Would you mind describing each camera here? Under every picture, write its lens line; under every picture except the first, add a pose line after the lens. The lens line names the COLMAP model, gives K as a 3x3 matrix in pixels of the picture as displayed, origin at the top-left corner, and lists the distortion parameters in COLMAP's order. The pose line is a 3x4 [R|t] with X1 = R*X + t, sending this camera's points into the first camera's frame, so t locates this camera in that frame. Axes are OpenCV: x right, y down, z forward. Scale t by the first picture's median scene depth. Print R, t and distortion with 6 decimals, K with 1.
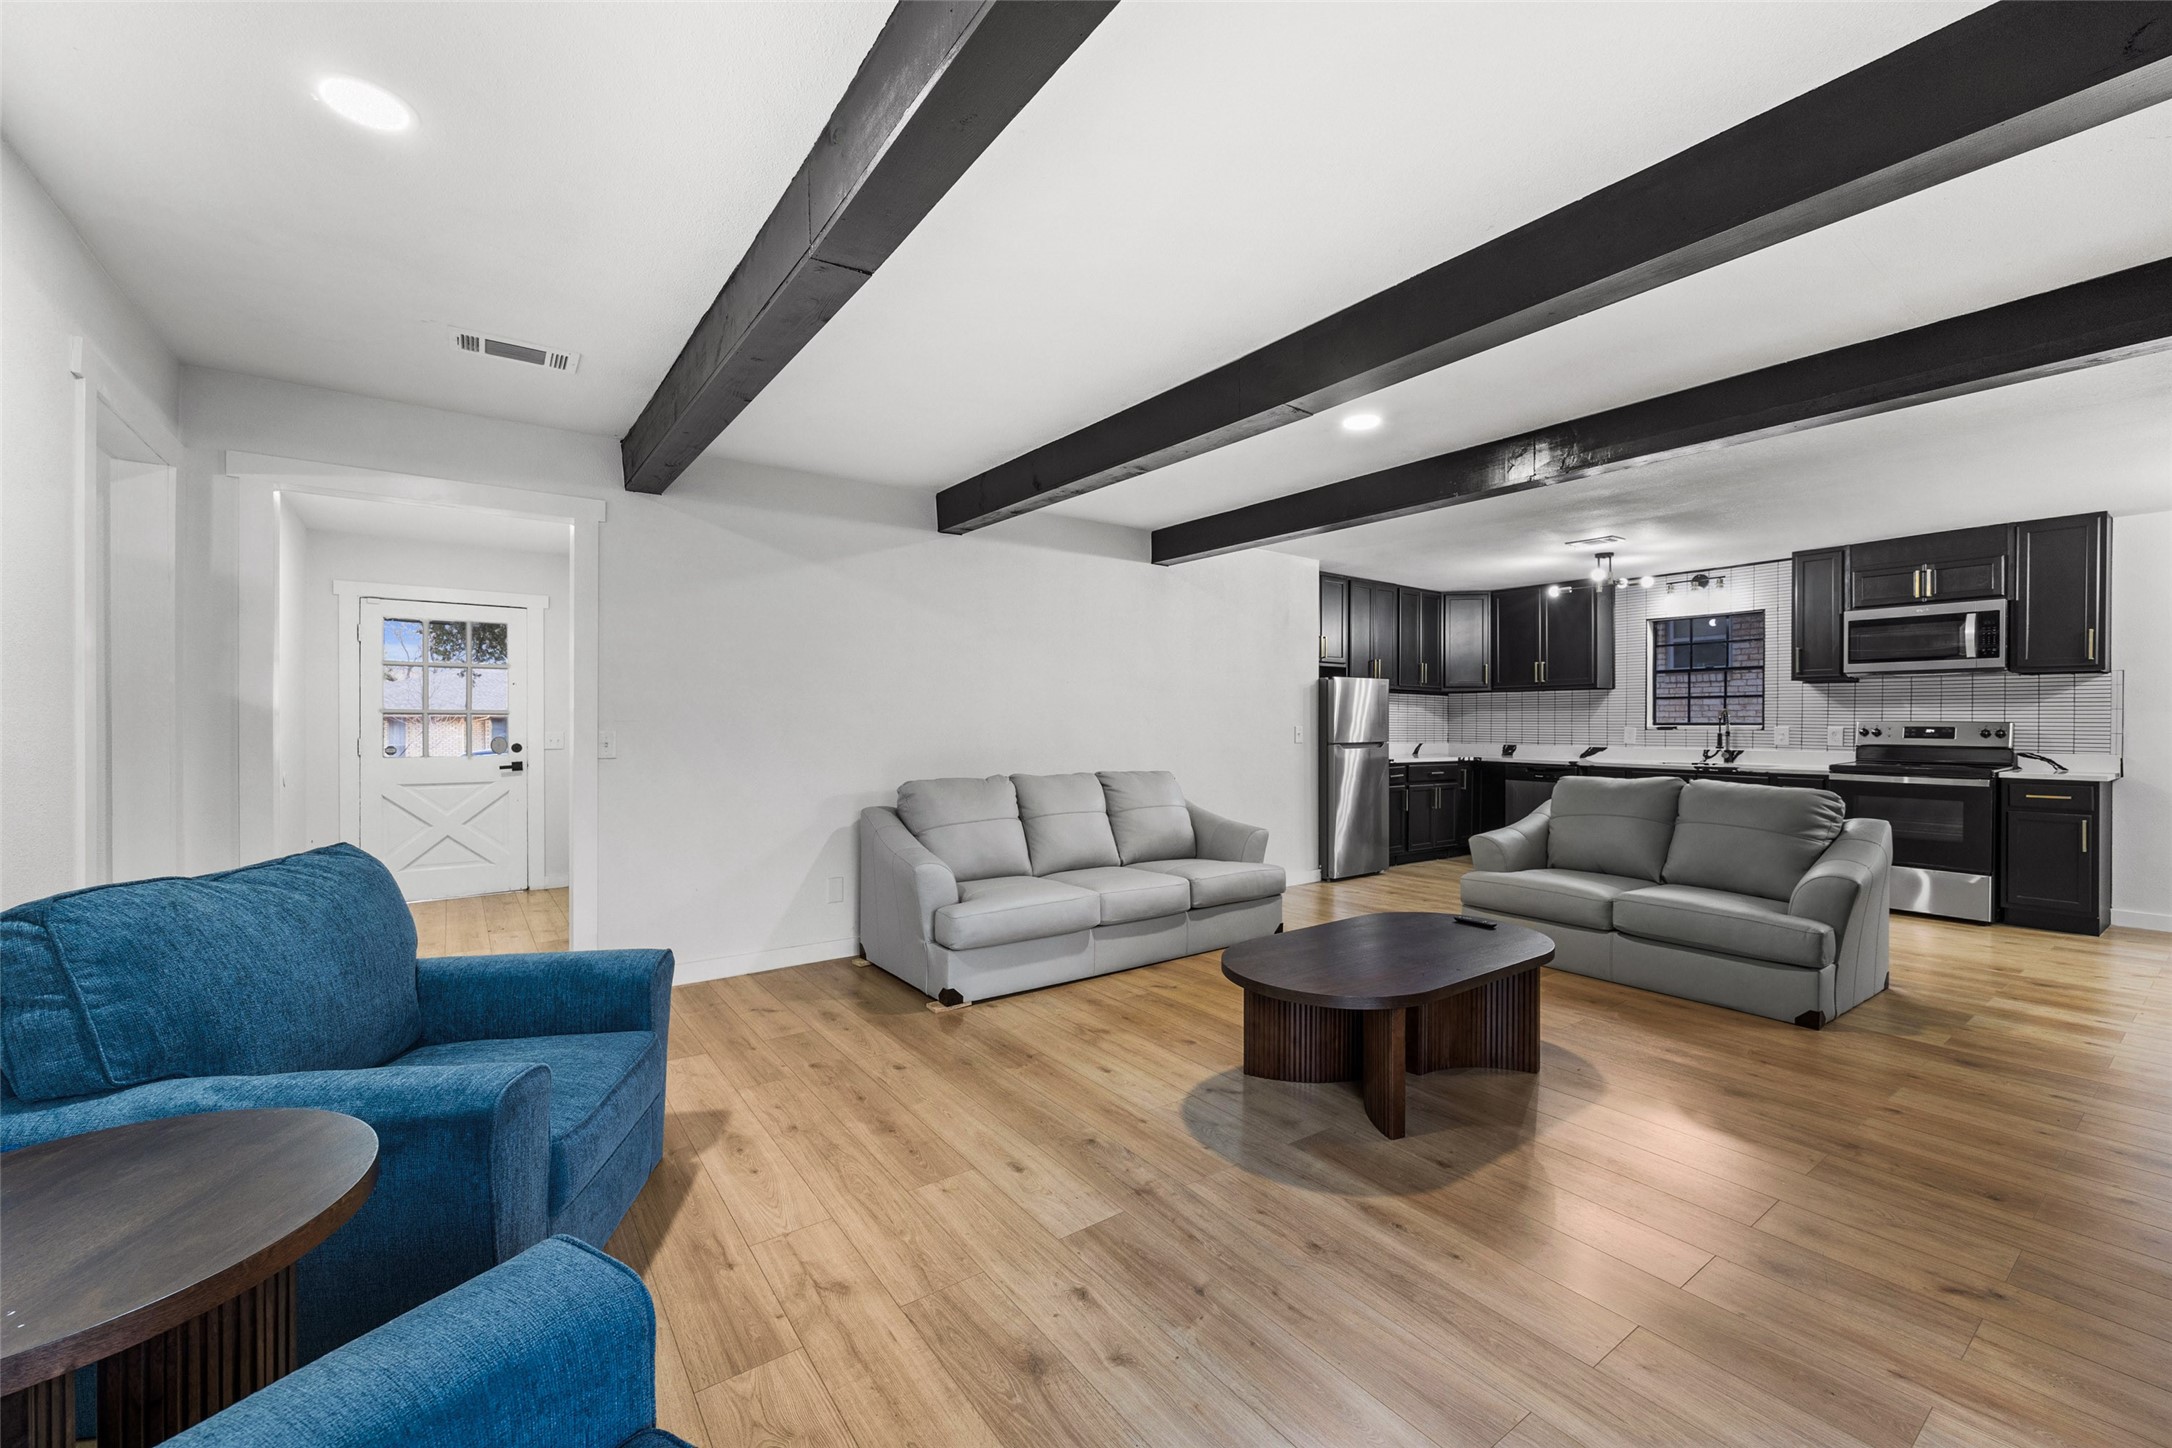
lens RADIAL K [[868.1, 0, 1091.7], [0, 868.1, 734.4], [0, 0, 1]] dist [-0.000046, -0.000125]
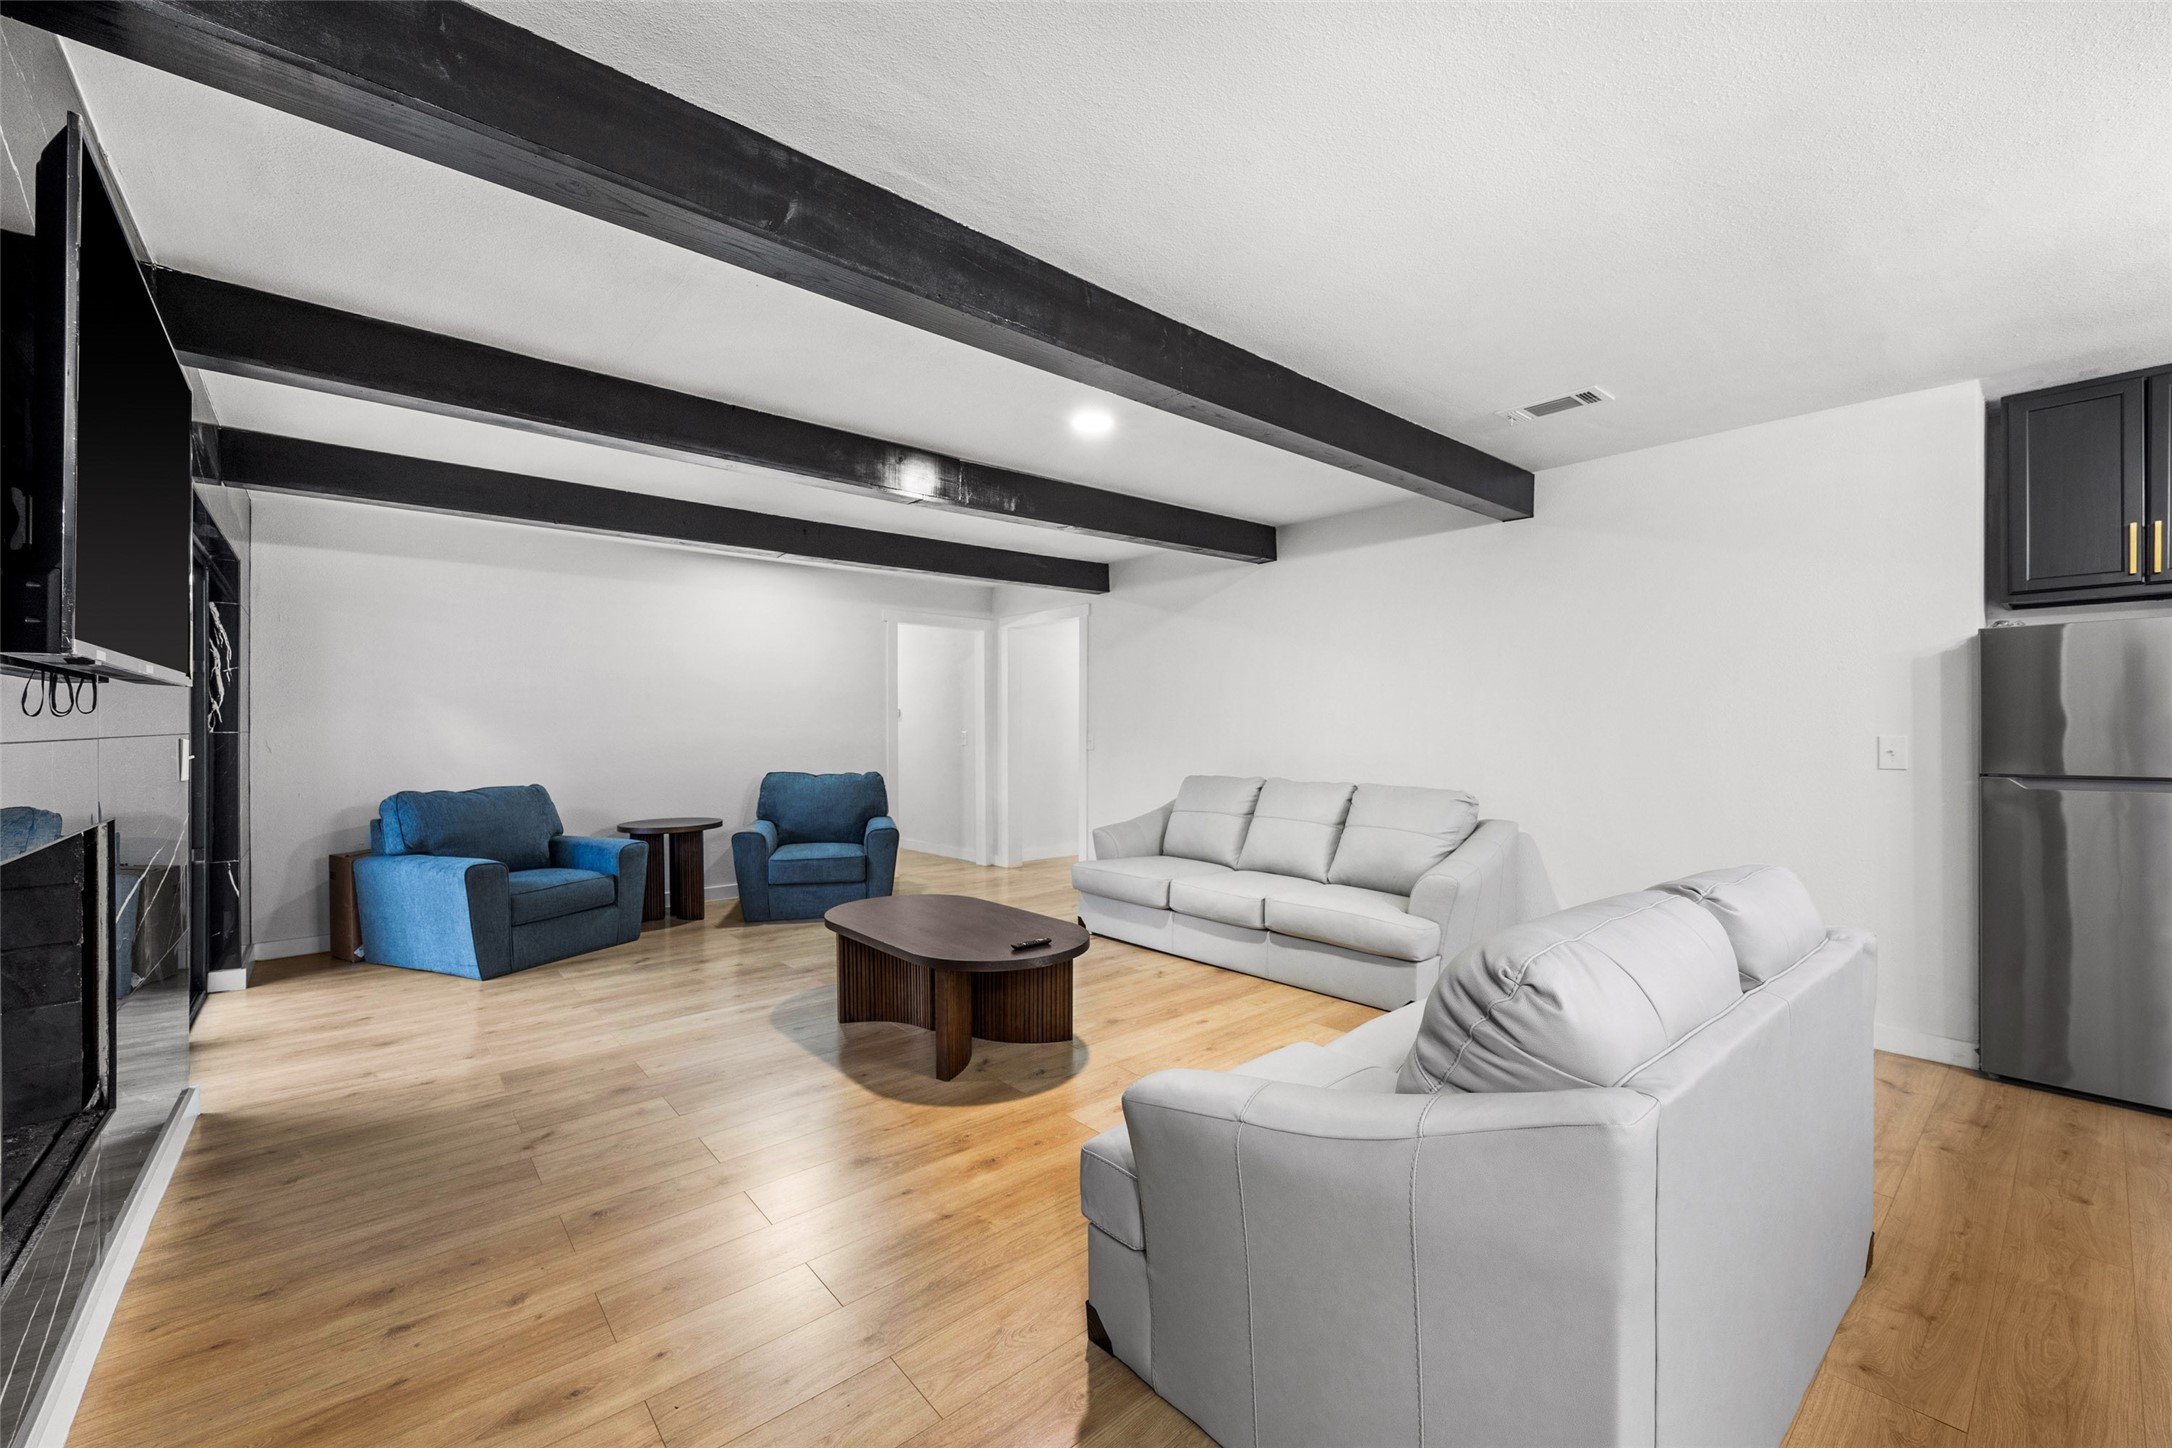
lens RADIAL K [[868.1, 0, 1087.1], [0, 868.1, 717.5], [0, 0, 1]] dist [-0.000046, -0.000125]
pose [[0.084618, -0.014649, -0.996306, 1.137287], [-0.011475, 0.999811, -0.015675, -0.010449], [0.996347, 0.012759, 0.084434, 0.800606]]
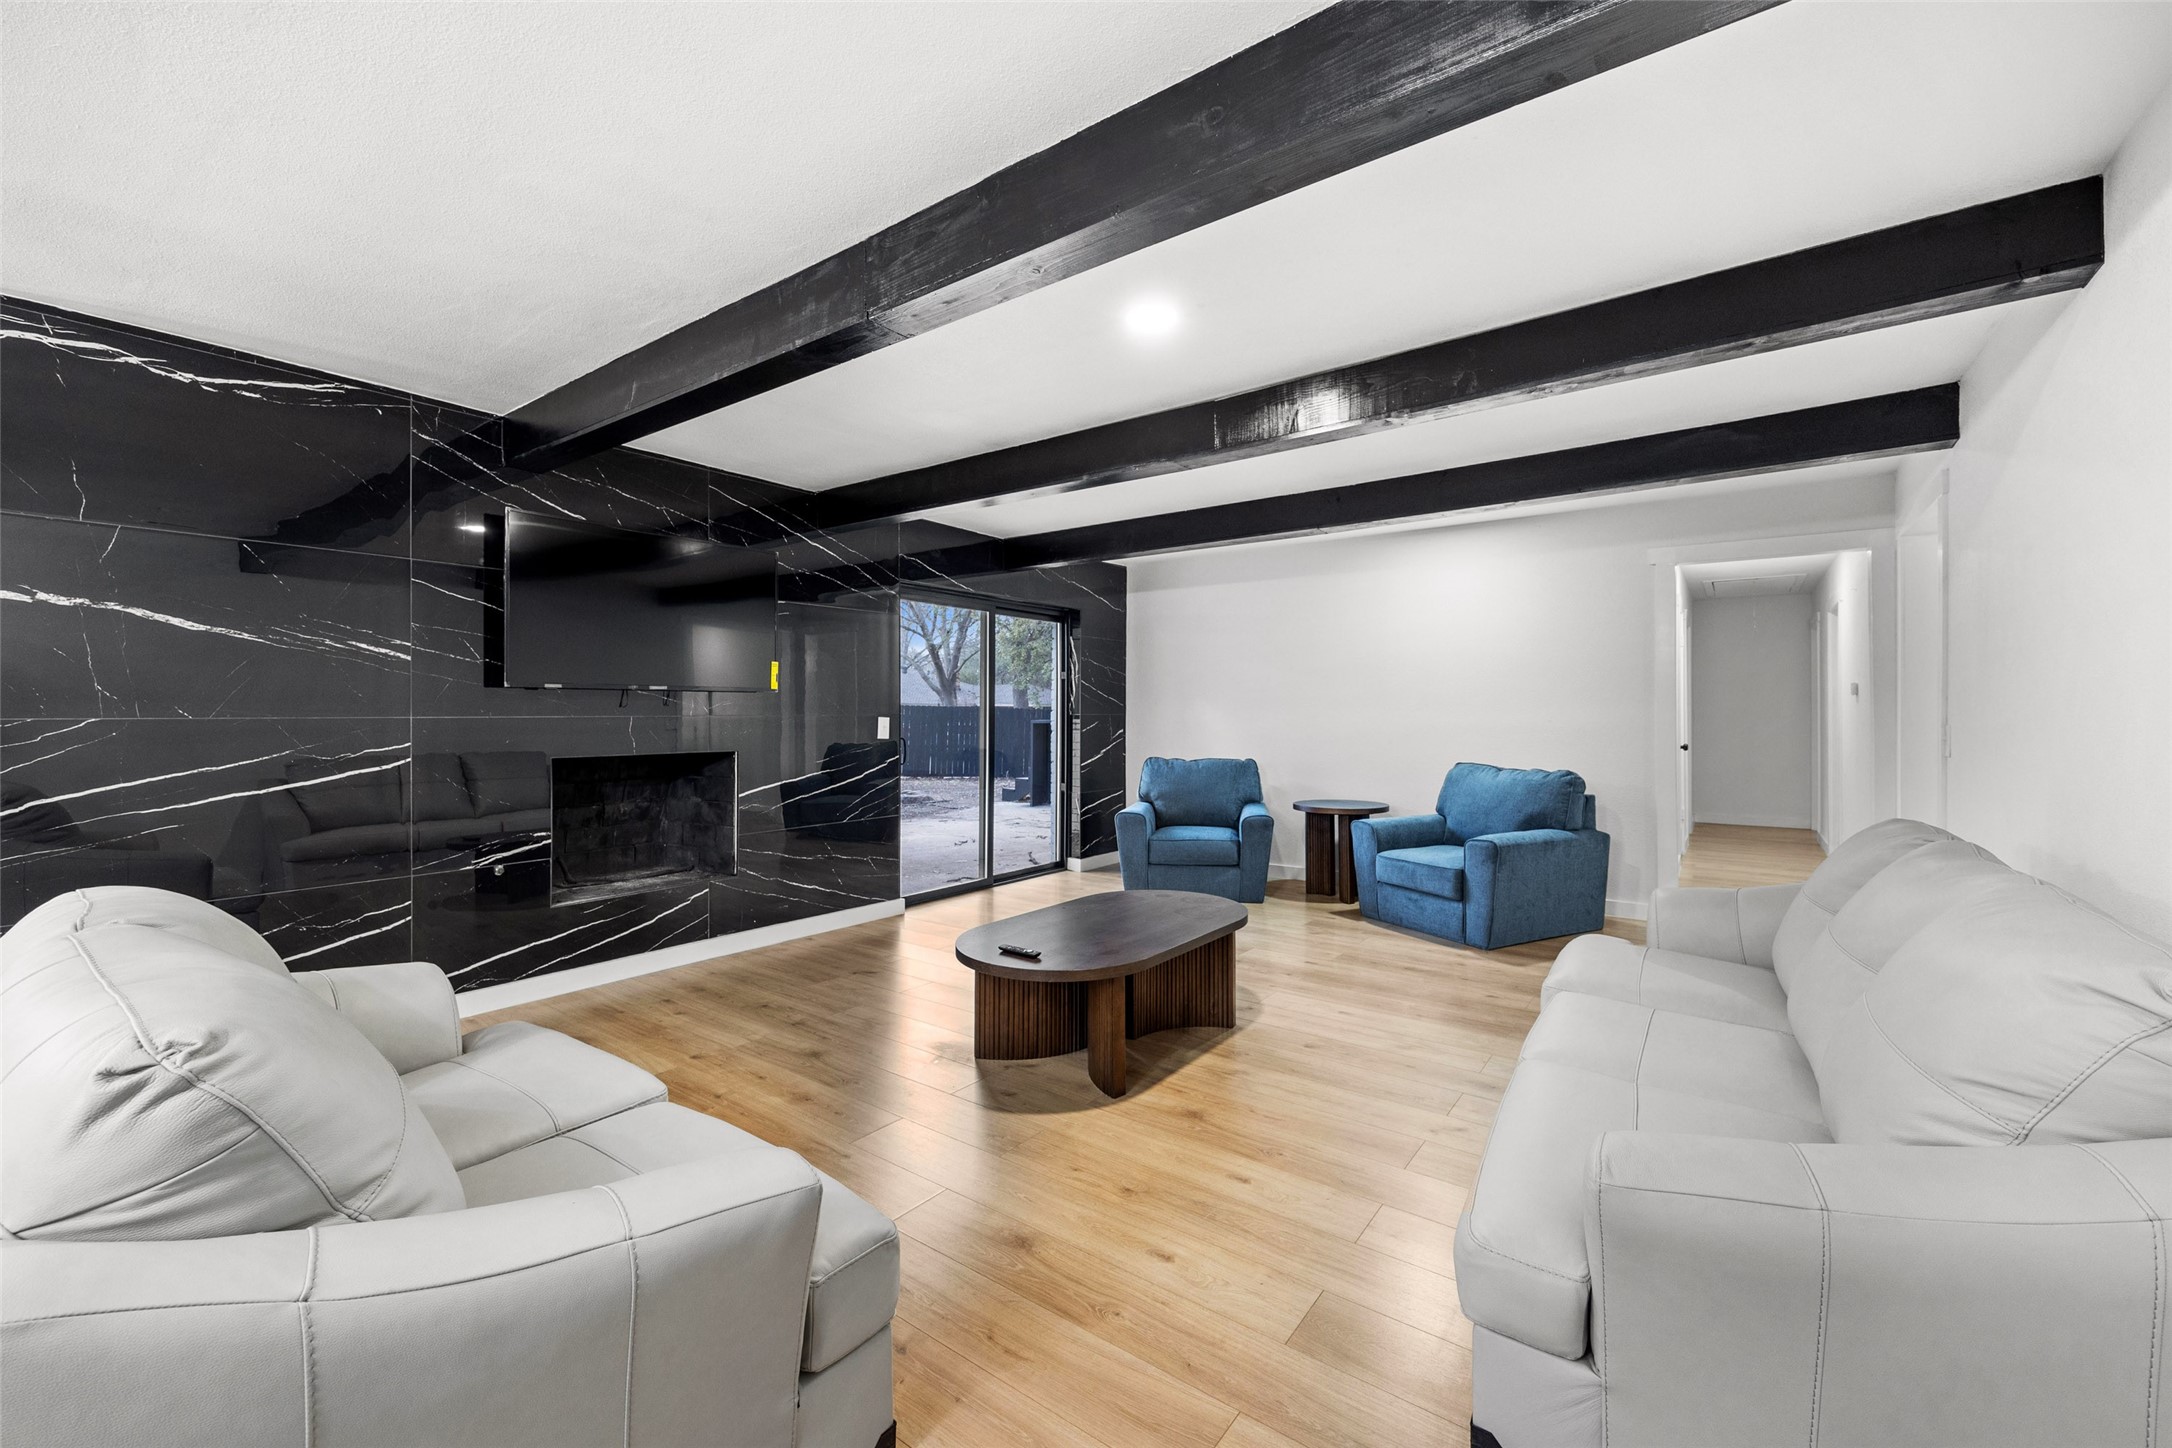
lens RADIAL K [[868.1, 0, 1090.8], [0, 868.1, 722.8], [0, 0, 1]] dist [-0.000046, -0.000125]
pose [[-0.953112, 0.001400, -0.302614, 0.518870], [-0.005719, 0.999727, 0.022639, -0.021391], [0.302563, 0.023308, -0.952844, 1.495591]]
